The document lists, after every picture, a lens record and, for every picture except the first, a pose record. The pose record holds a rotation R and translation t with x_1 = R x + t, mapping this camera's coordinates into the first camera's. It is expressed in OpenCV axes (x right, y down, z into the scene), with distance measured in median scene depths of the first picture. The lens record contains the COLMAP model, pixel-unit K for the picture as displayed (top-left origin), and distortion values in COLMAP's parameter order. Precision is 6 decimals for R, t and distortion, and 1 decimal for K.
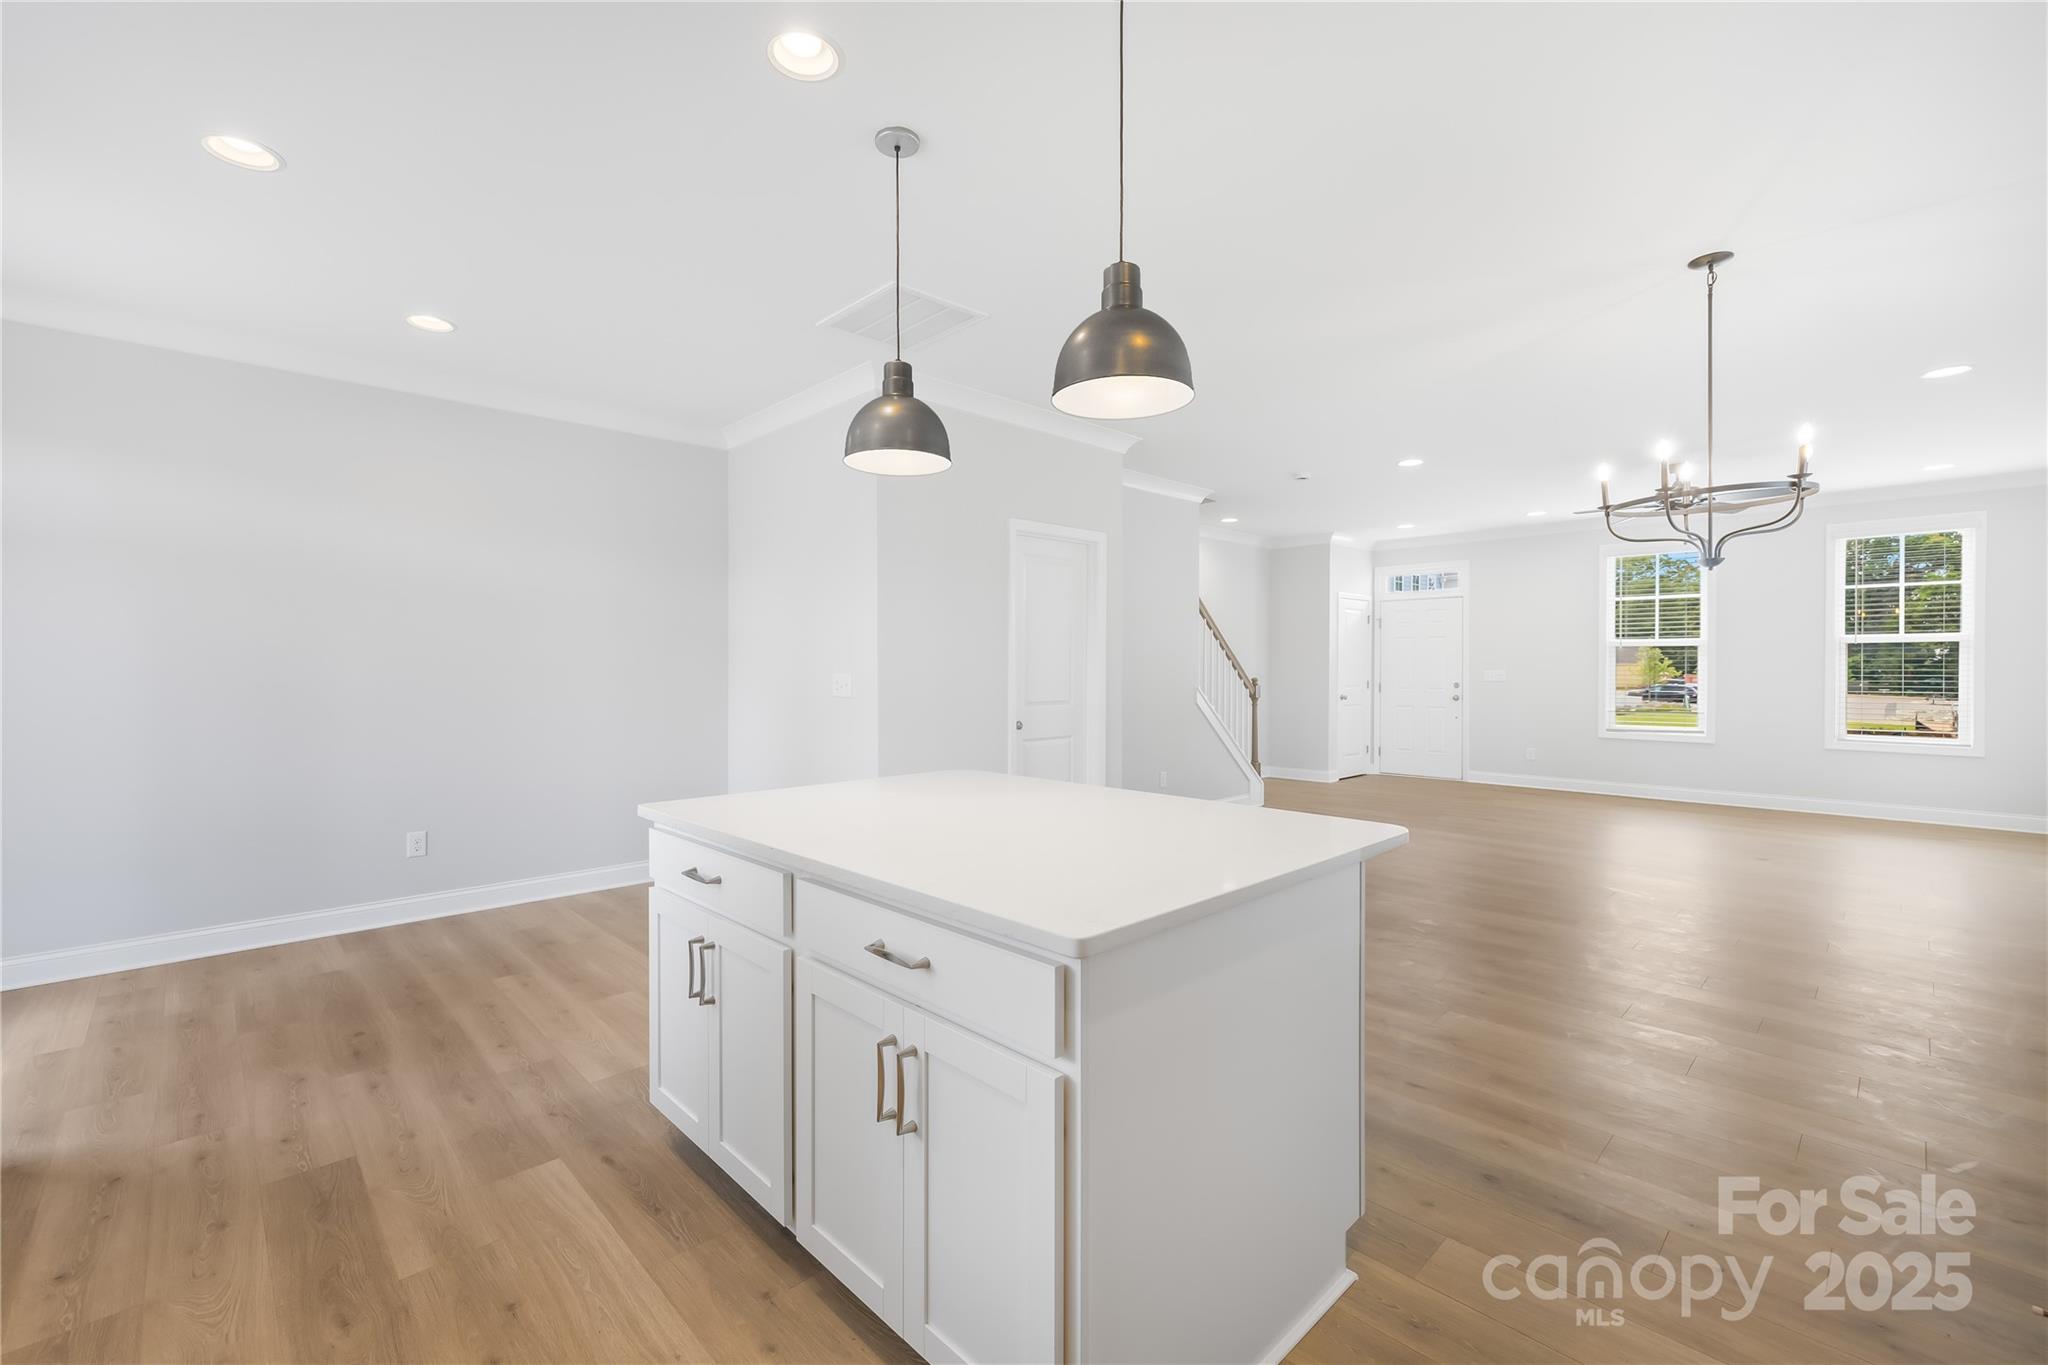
lens RADIAL K [[854.2, 0, 1024.0], [0, 854.2, 682.5], [0, 0, 1]] dist [0.000171, 0.000144]
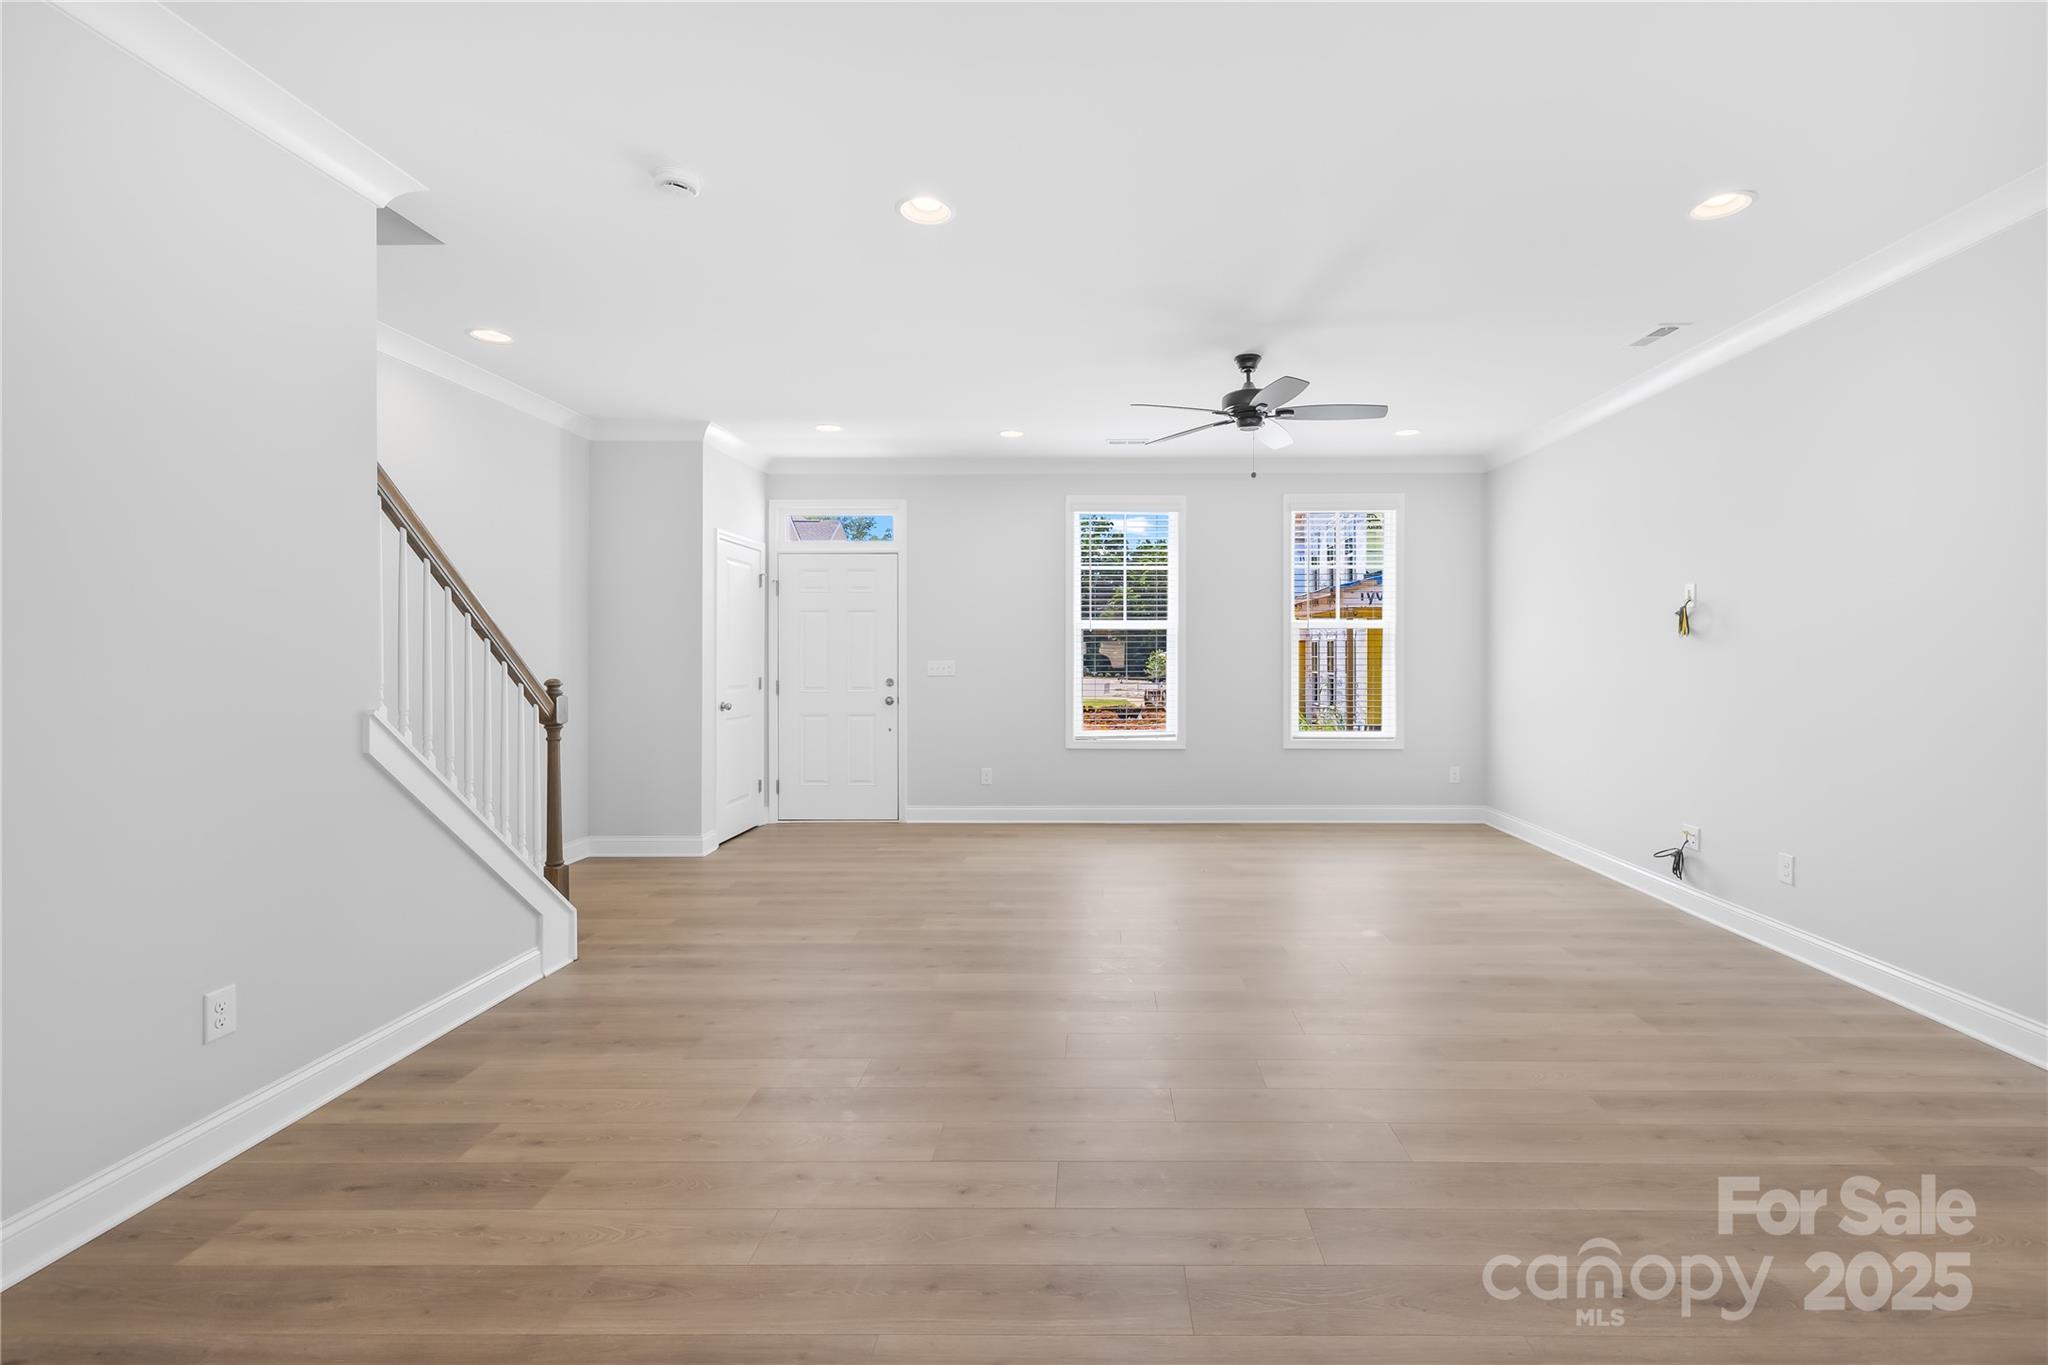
lens RADIAL K [[800.8, 0, 1030.6], [0, 800.8, 658.0], [0, 0, 1]] dist [-0.000777, -0.000126]
pose [[0.707488, -0.001486, 0.706724, 0.142545], [0.013779, 0.999837, -0.011692, -0.007729], [-0.706591, 0.018010, 0.707393, 0.498356]]
